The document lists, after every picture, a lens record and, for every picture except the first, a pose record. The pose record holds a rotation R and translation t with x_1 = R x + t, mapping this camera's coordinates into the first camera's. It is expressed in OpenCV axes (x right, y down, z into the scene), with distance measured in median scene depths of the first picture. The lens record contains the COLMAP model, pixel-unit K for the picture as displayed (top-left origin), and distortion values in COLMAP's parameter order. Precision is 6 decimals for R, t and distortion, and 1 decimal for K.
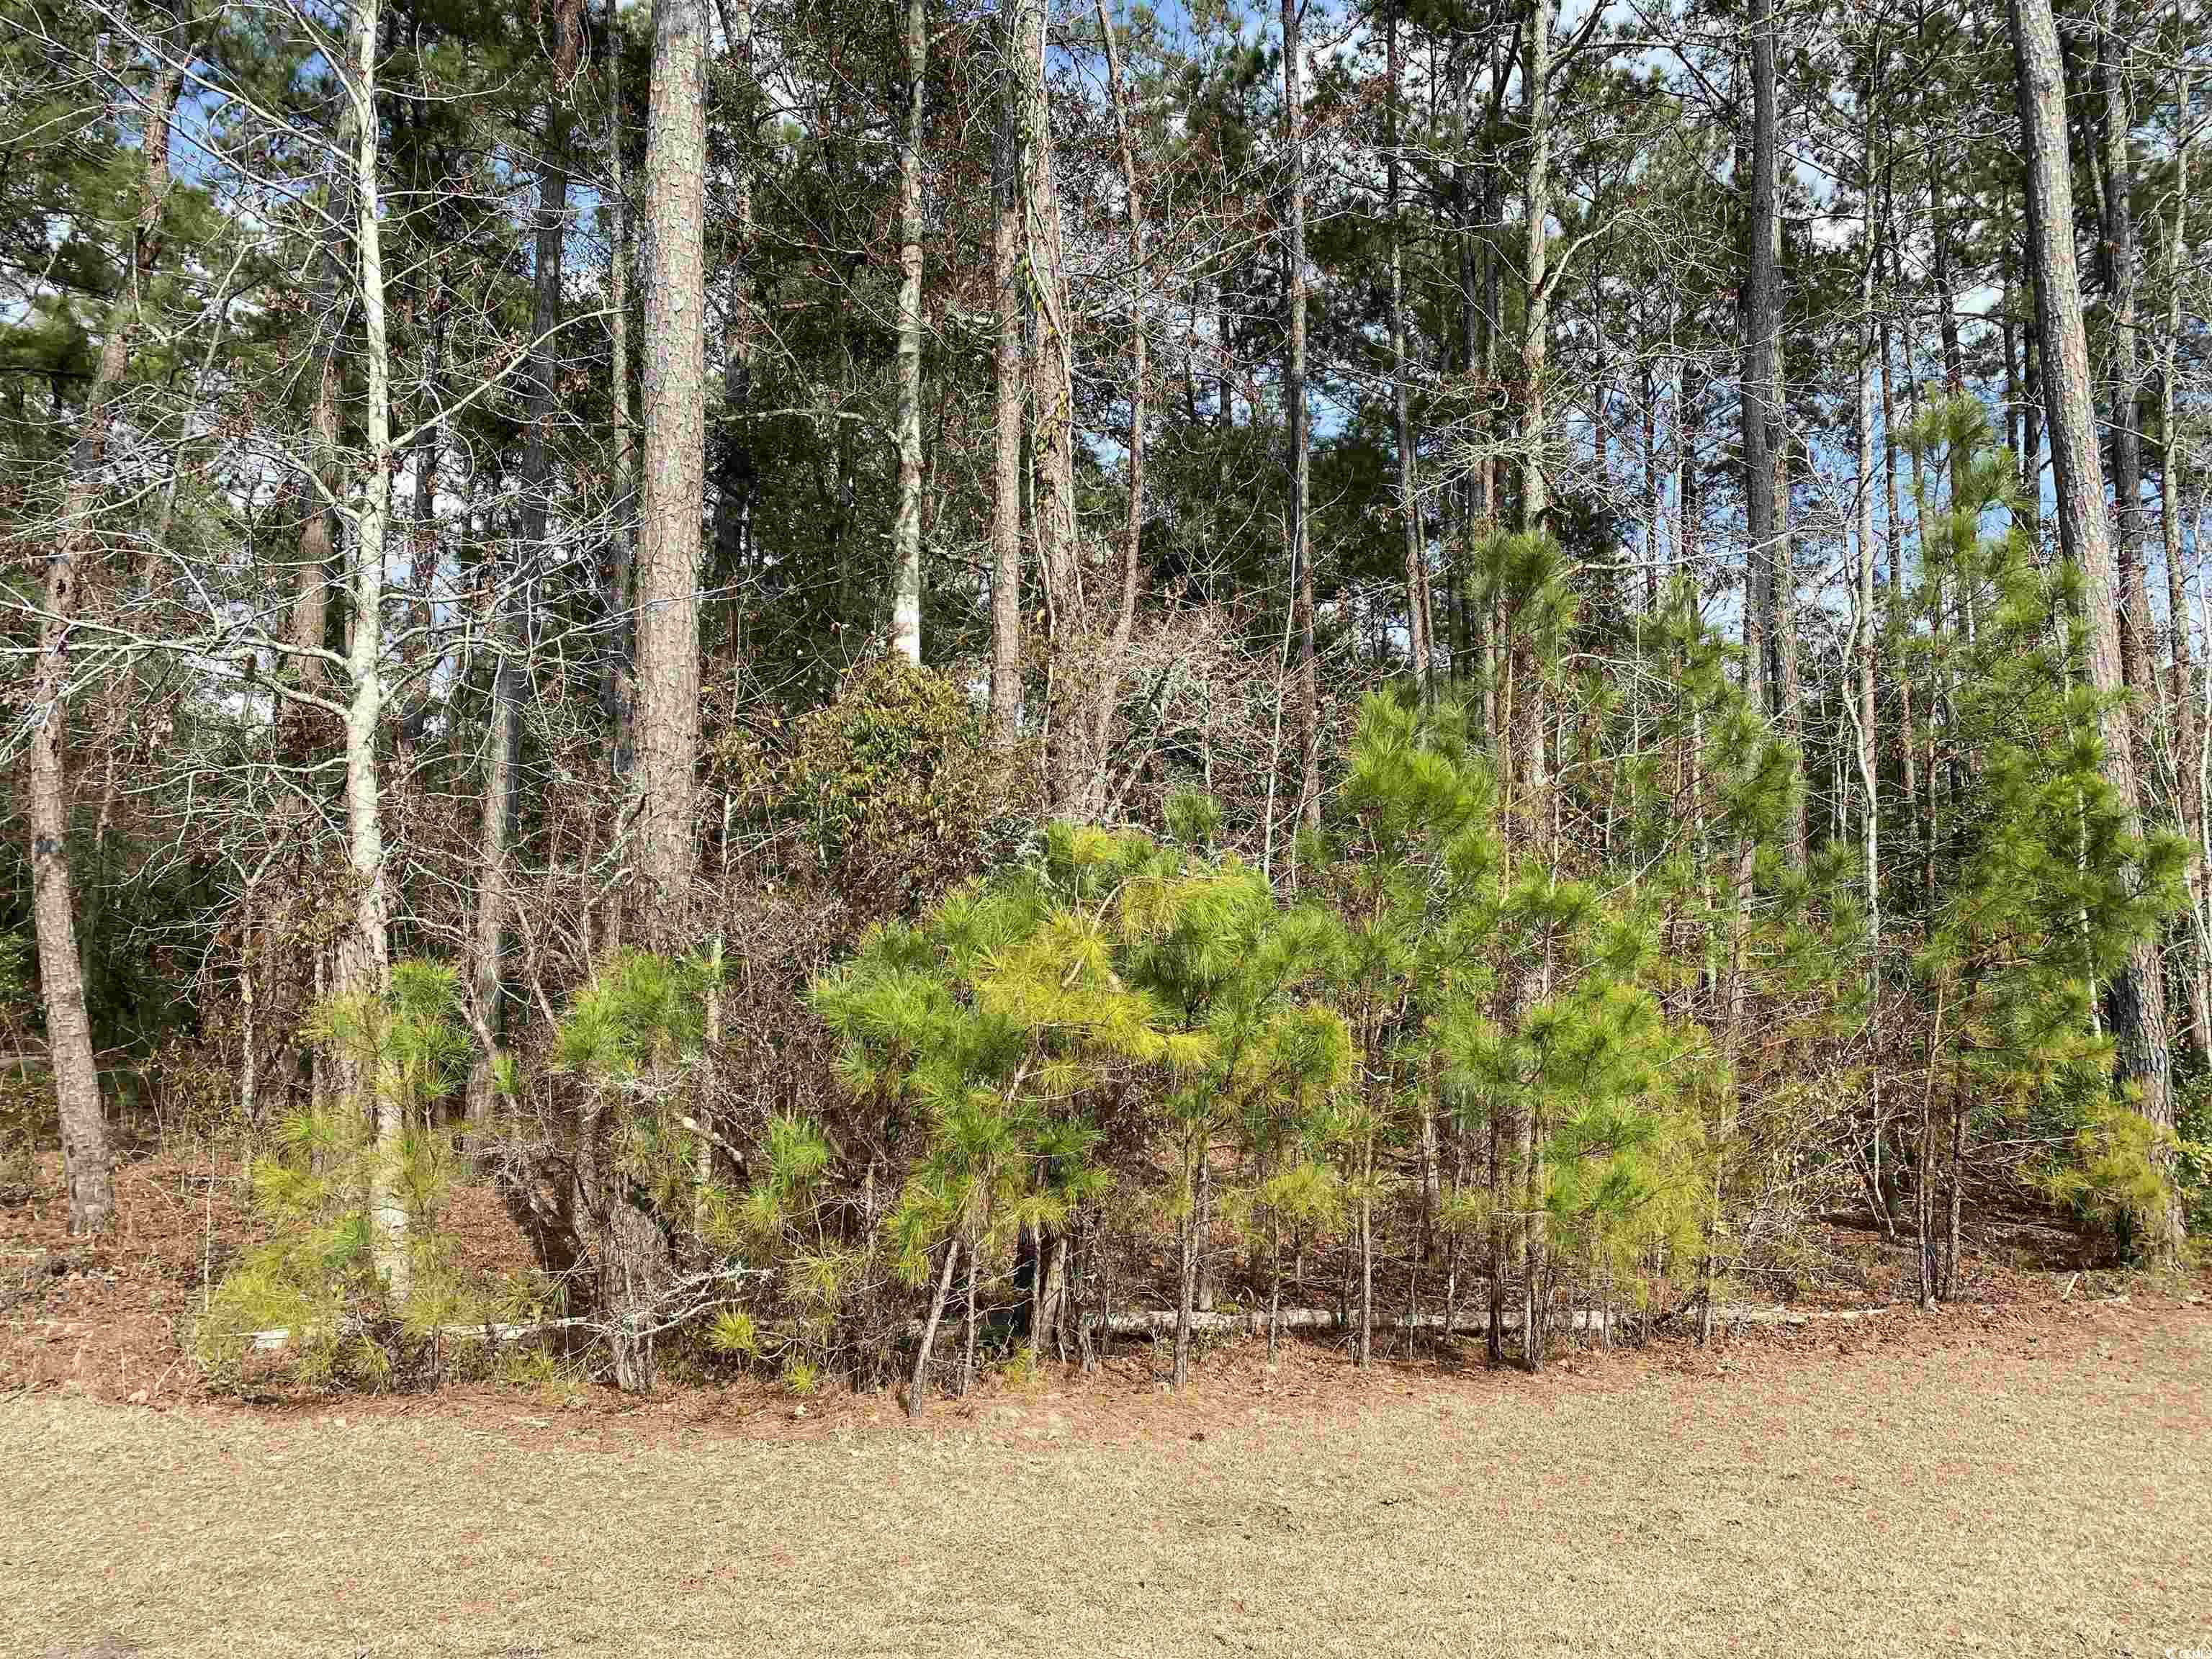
lens RADIAL K [[1693.3, 0, 1109.0], [0, 1693.3, 844.2], [0, 0, 1]] dist [0.047959, -0.058623]
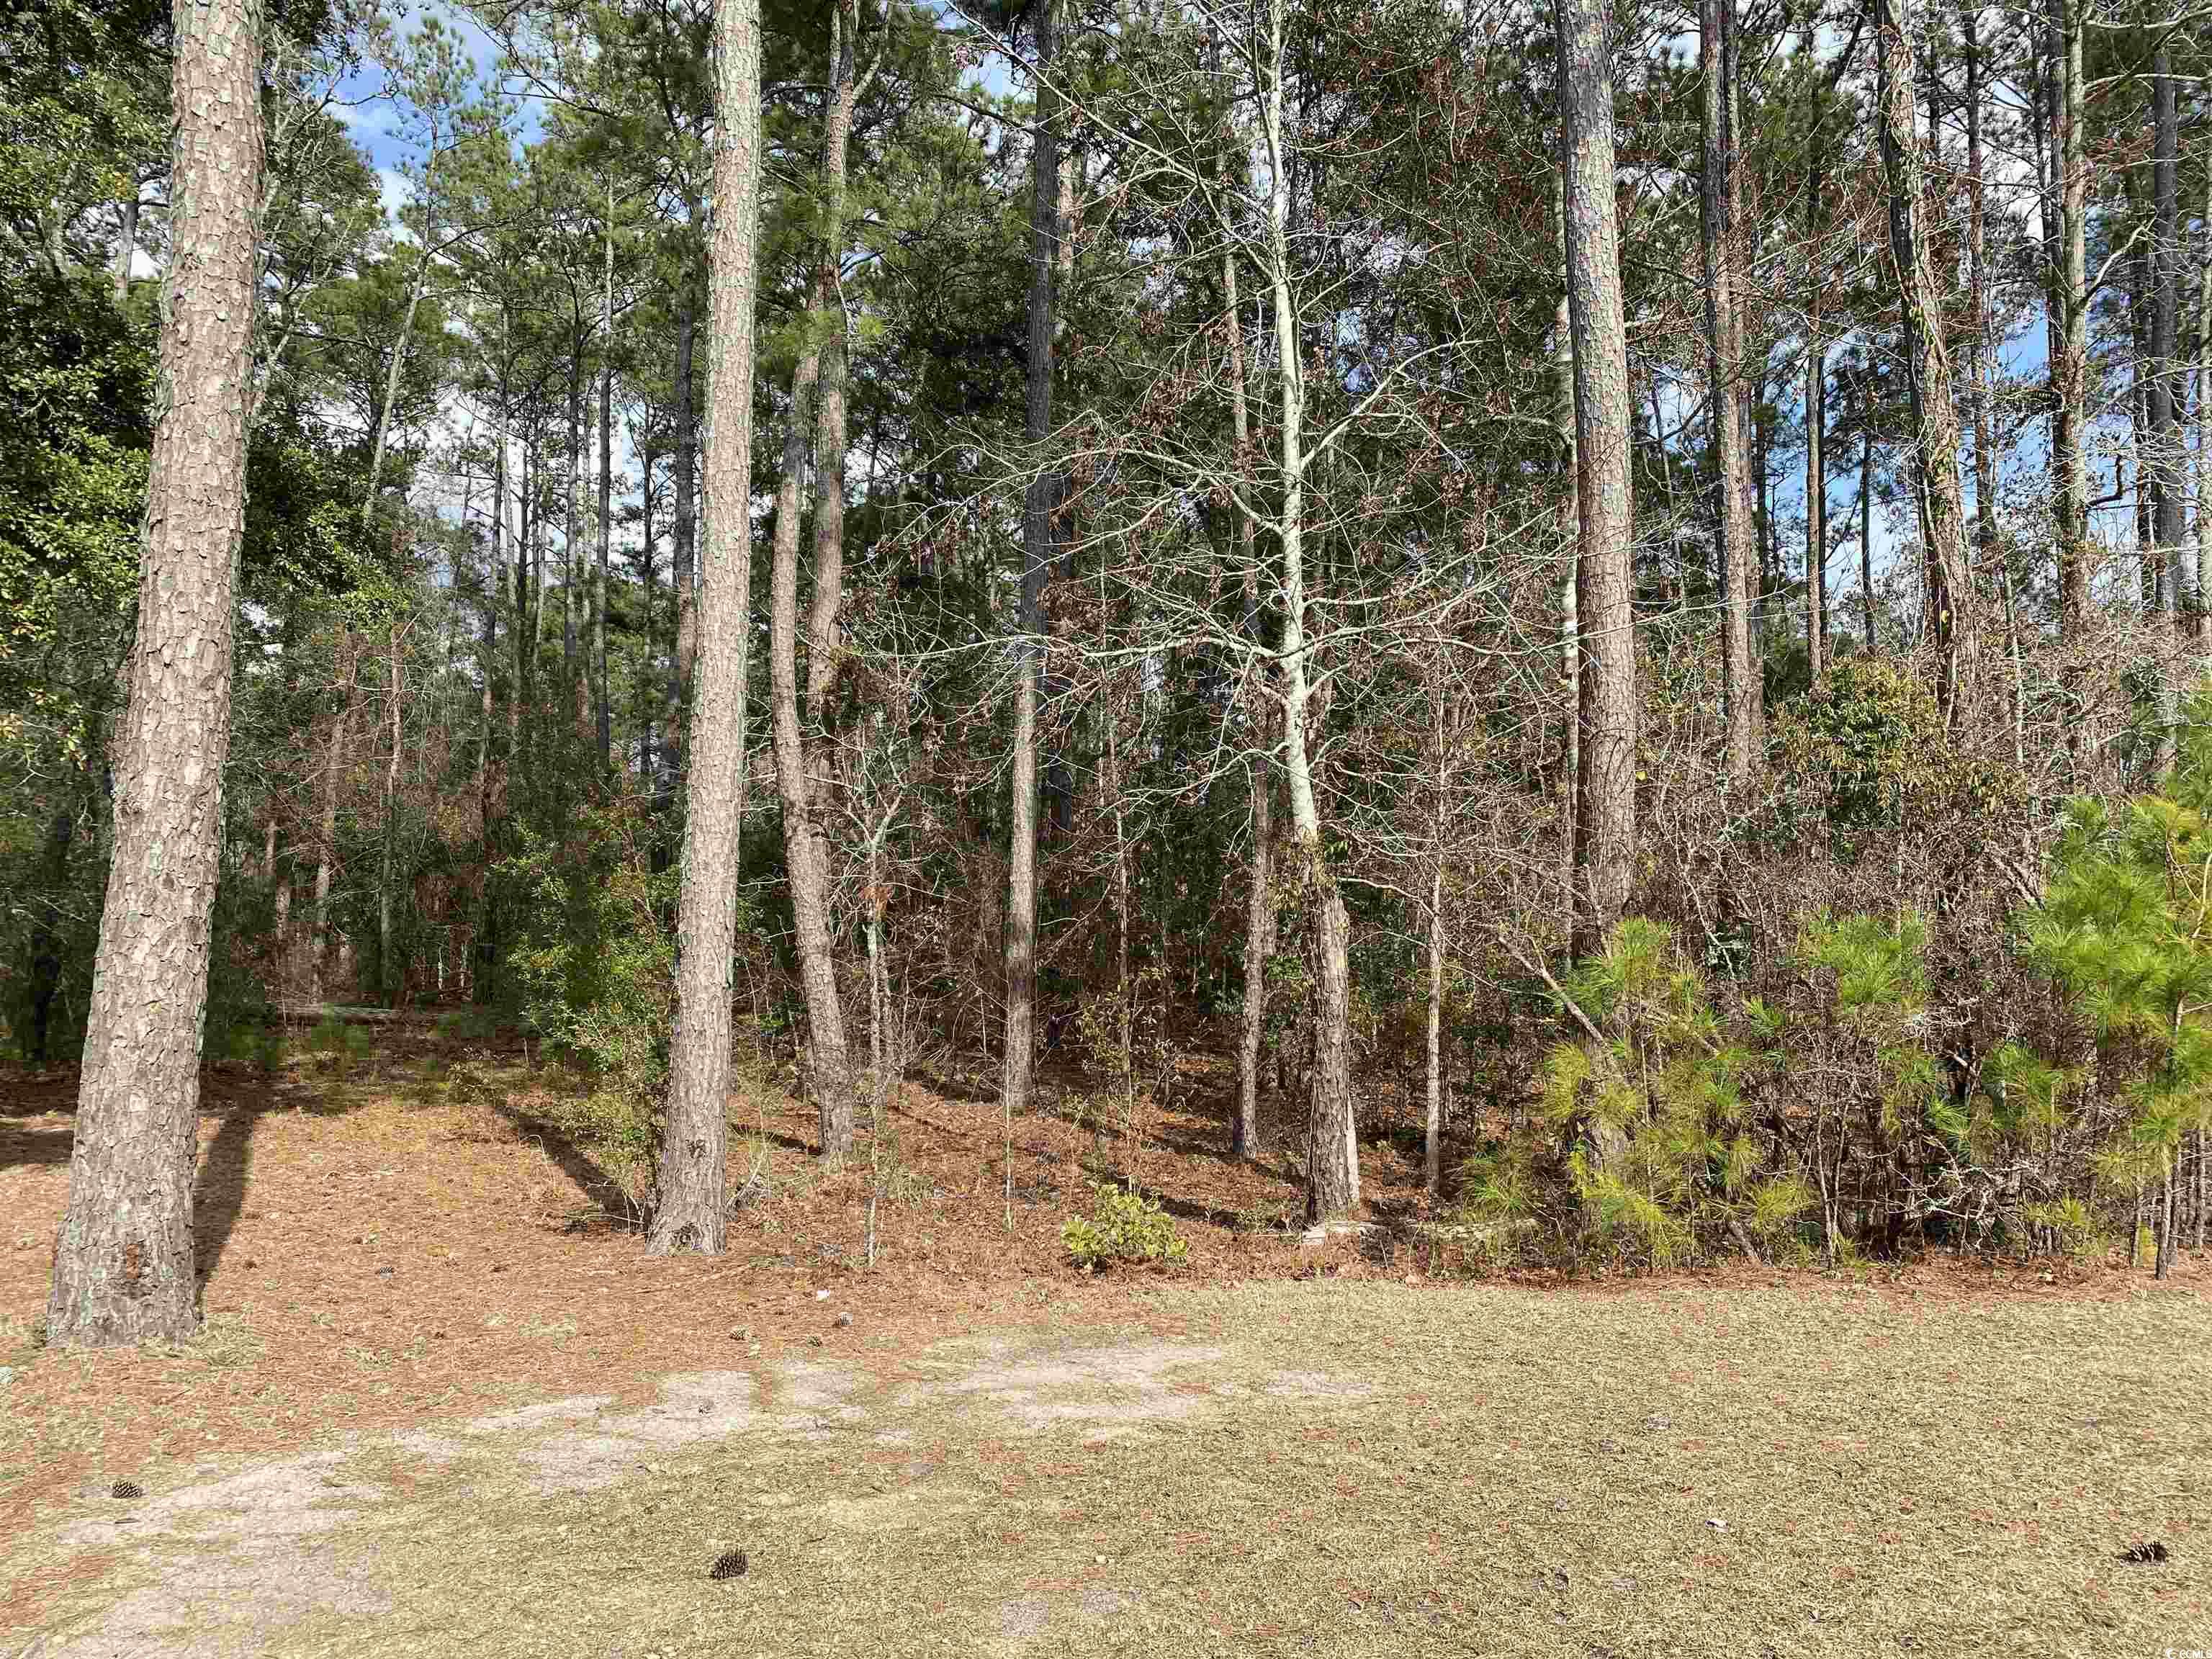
lens RADIAL K [[1671.4, 0, 1108.0], [0, 1671.4, 846.1], [0, 0, 1]] dist [0.057603, -0.065528]
pose [[0.998787, -0.008208, 0.048541, -0.674111], [0.006135, 0.999069, 0.042695, -0.029994], [-0.048846, -0.042345, 0.997908, -0.140621]]
